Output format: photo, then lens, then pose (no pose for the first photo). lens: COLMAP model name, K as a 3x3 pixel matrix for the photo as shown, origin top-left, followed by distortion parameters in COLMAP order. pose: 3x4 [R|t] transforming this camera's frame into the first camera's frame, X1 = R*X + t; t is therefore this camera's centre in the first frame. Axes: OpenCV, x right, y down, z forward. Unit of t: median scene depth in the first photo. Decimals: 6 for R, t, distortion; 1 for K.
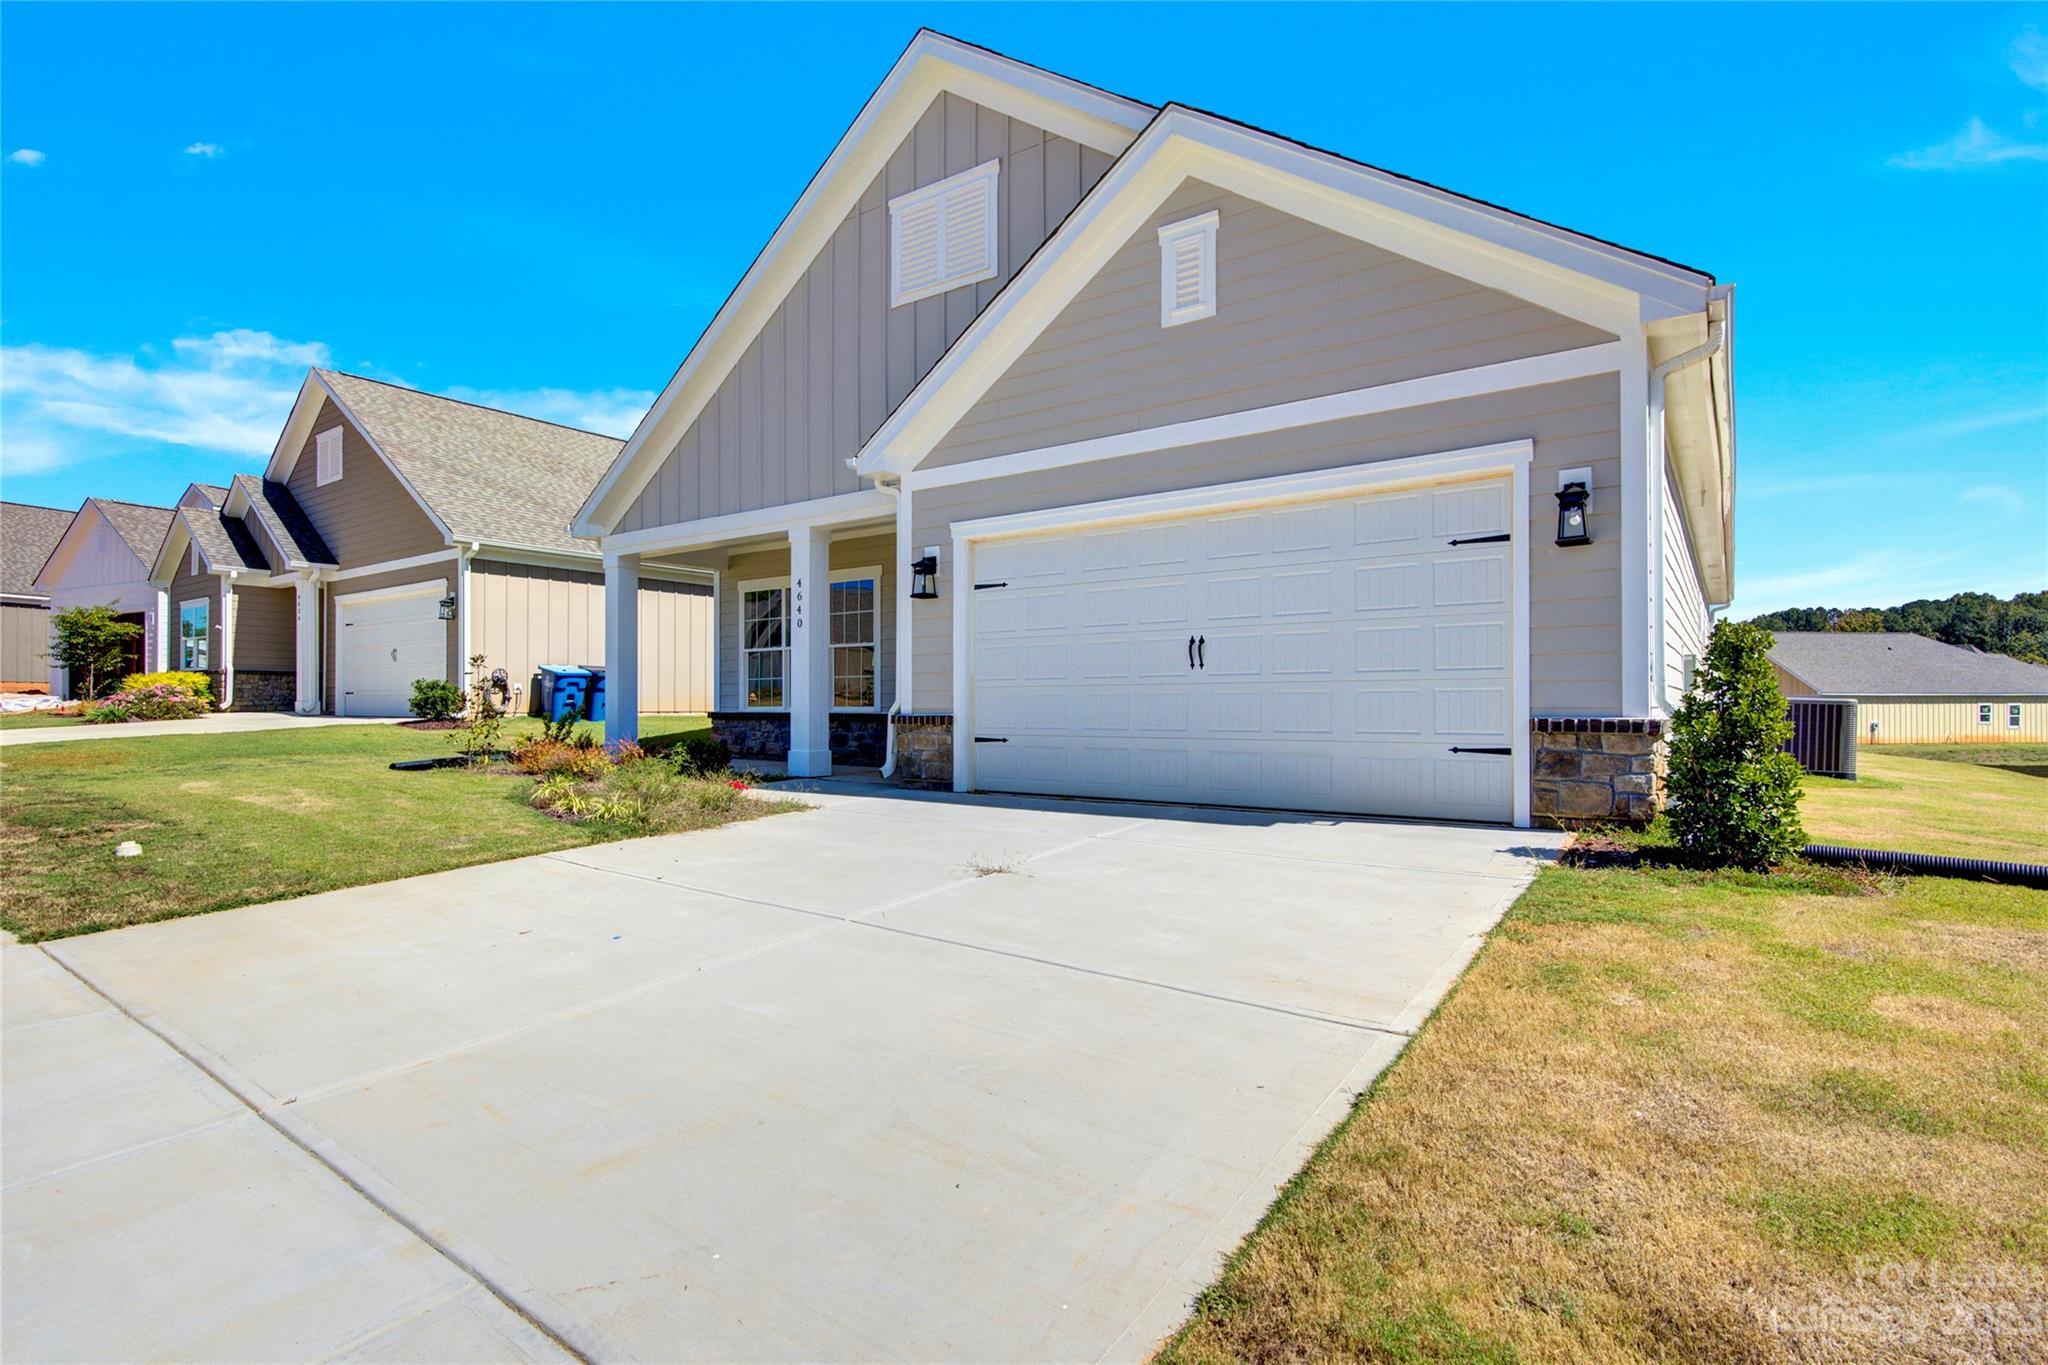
lens RADIAL K [[955.9, 0, 1021.6], [0, 955.9, 698.9], [0, 0, 1]] dist [-0.000195, -0.000192]
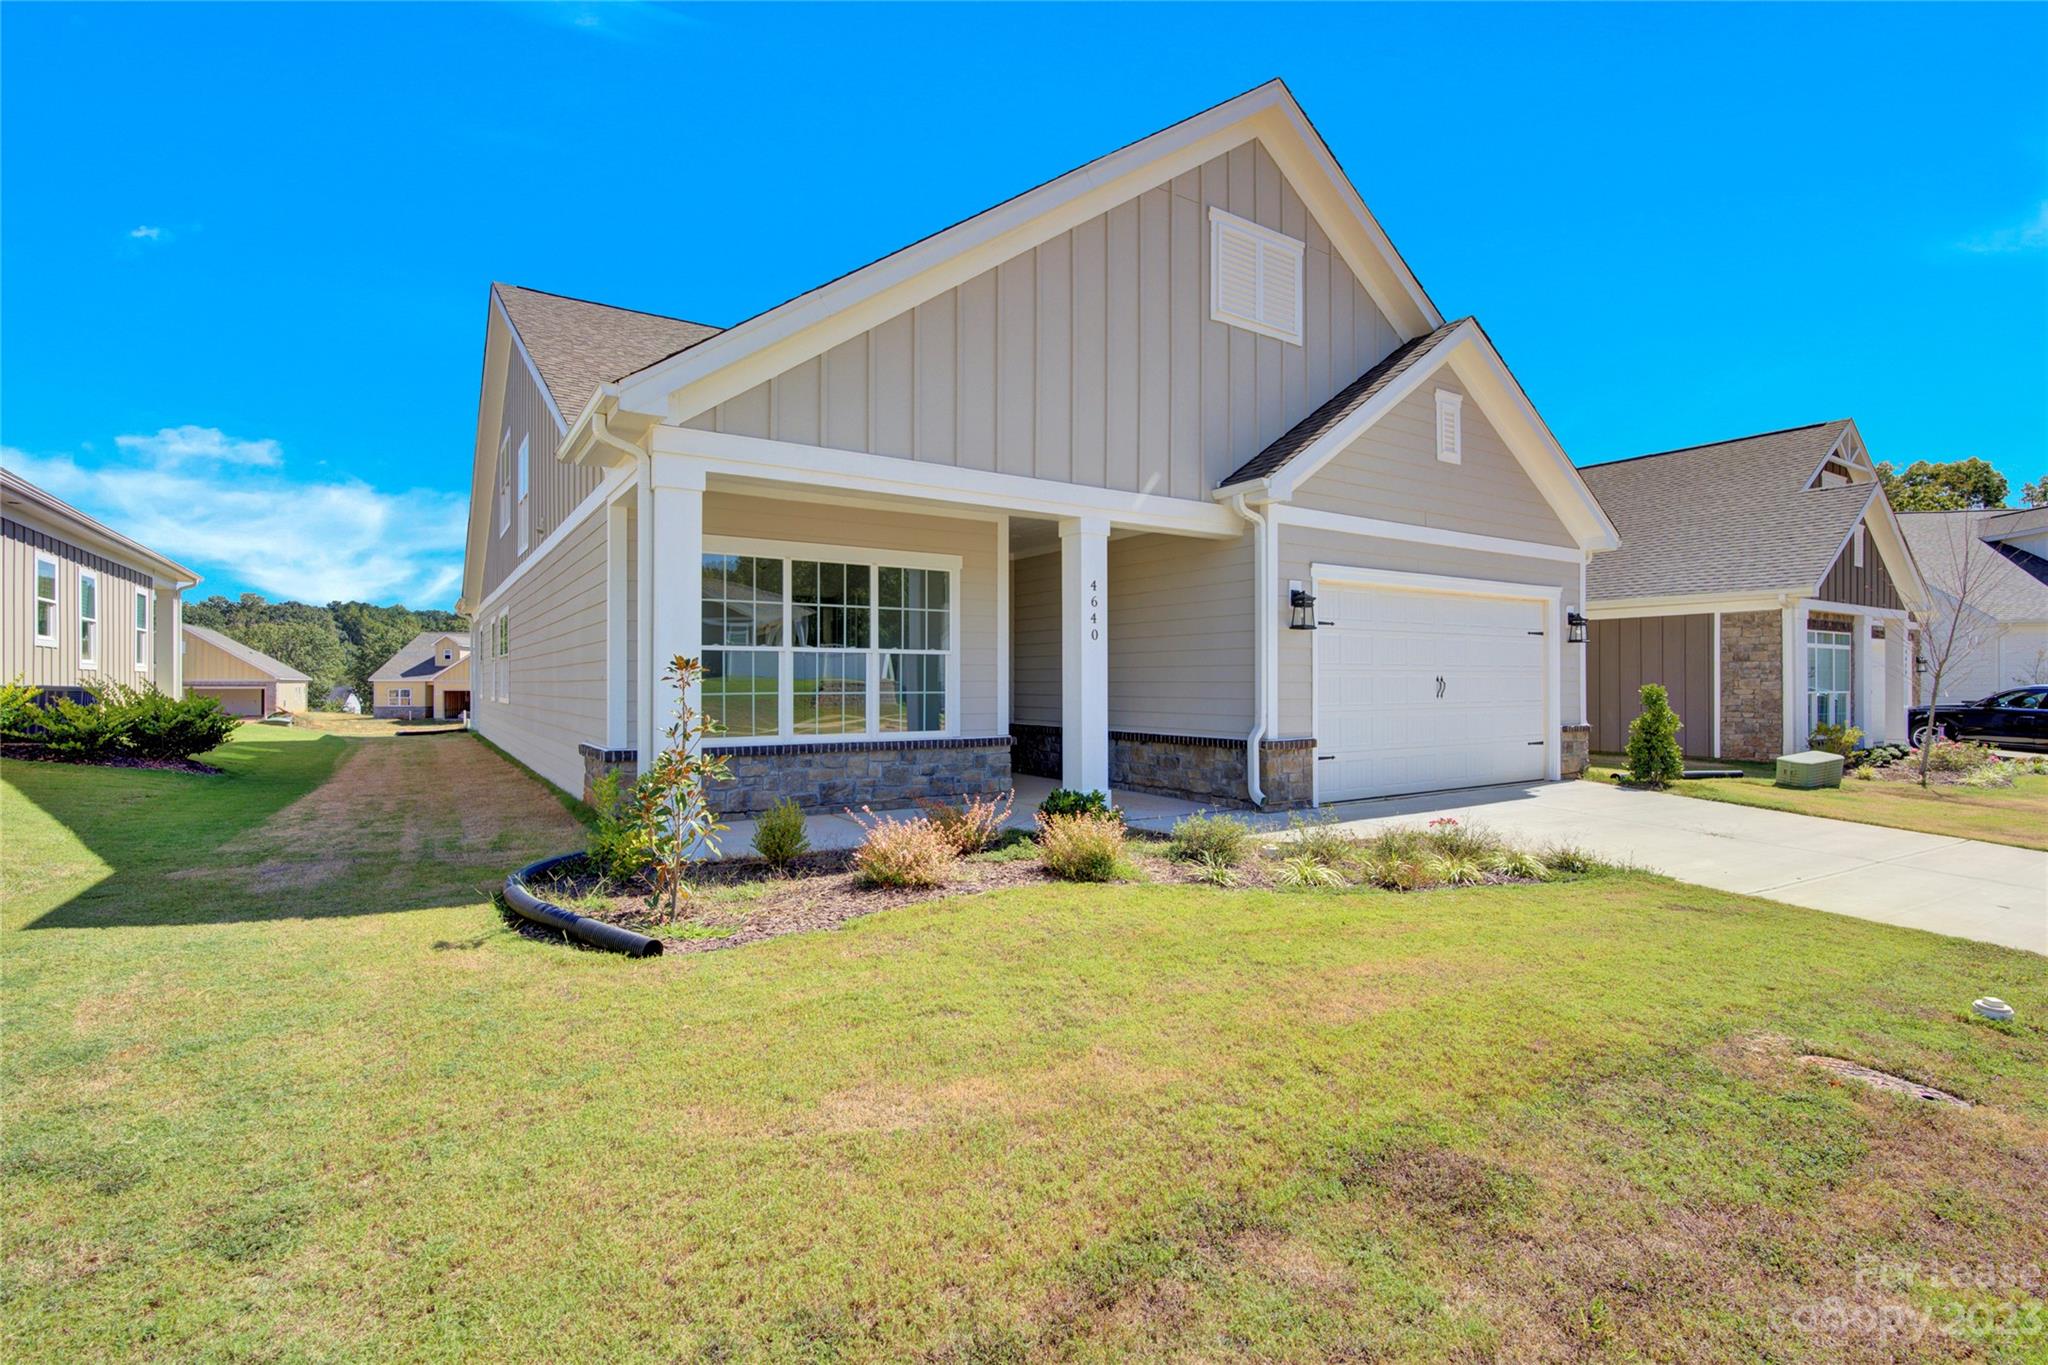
lens RADIAL K [[955.9, 0, 1019.0], [0, 955.9, 671.9], [0, 0, 1]] dist [-0.000195, -0.000192]
pose [[0.374694, 0.009765, 0.927097, -1.103280], [-0.006581, 0.999947, -0.007873, -0.043953], [-0.927125, -0.003152, 0.374738, 0.819650]]
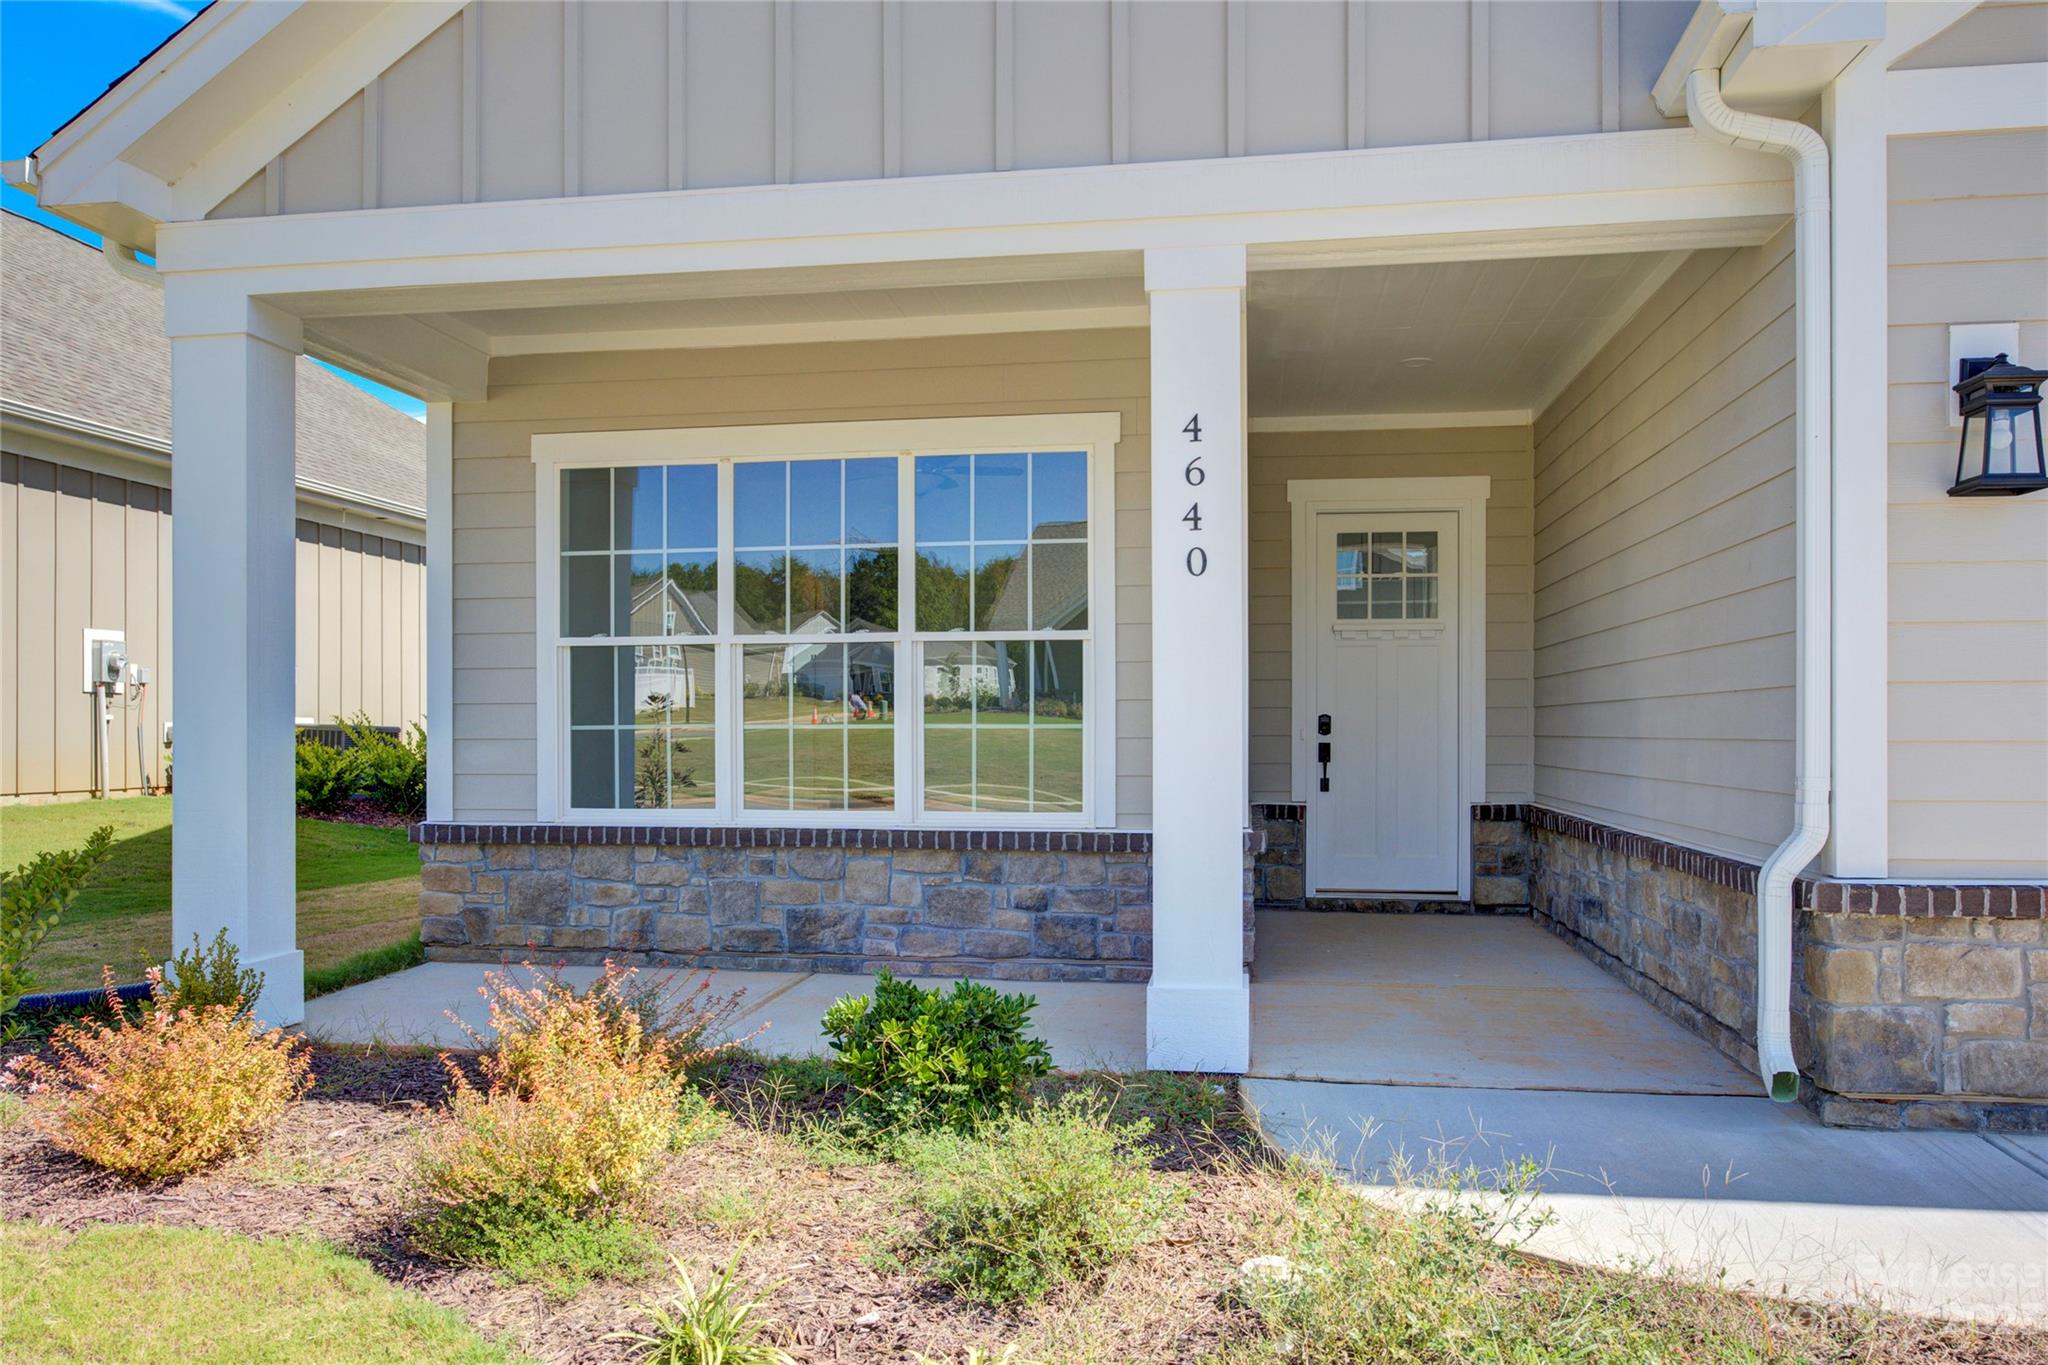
lens RADIAL K [[1477.4, 0, 988.0], [0, 1477.4, 728.8], [0, 0, 1]] dist [-0.020584, 0.002209]
pose [[0.903737, 0.000505, 0.428087, -0.532485], [-0.001295, 0.999998, 0.001552, -0.029689], [-0.428085, -0.001957, 0.903736, 0.662658]]
